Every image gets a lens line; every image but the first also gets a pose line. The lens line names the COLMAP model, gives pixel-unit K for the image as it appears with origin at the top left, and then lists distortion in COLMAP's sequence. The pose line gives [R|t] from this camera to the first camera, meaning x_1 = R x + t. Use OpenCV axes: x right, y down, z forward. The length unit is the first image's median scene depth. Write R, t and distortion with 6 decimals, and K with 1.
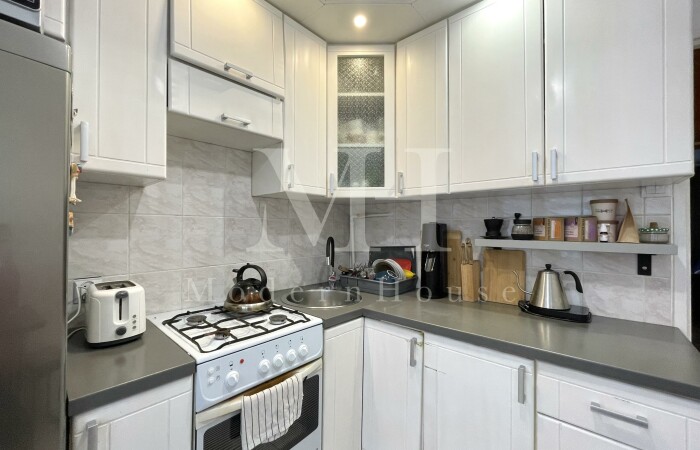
lens RADIAL K [[283.0, 0, 346.6], [0, 283.0, 226.3], [0, 0, 1]] dist [-0.000076, -0.000044]
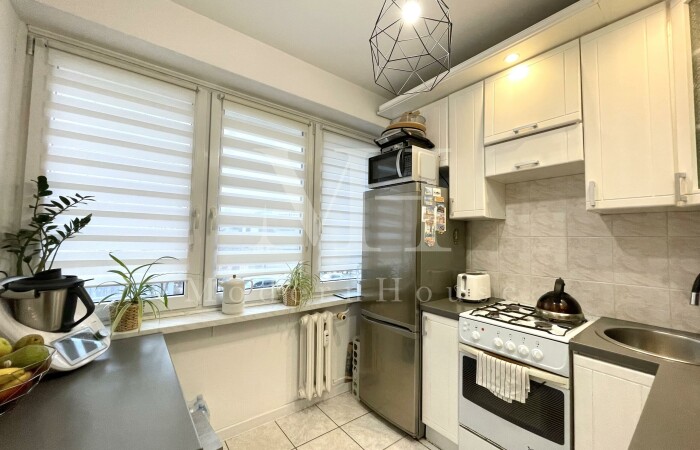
lens RADIAL K [[283.0, 0, 346.6], [0, 283.0, 226.3], [0, 0, 1]] dist [-0.000076, -0.000044]
pose [[-0.188999, -0.050339, -0.980686, 1.034906], [-0.011859, 0.998729, -0.048980, -0.010610], [0.981906, 0.002373, -0.189356, 0.415721]]
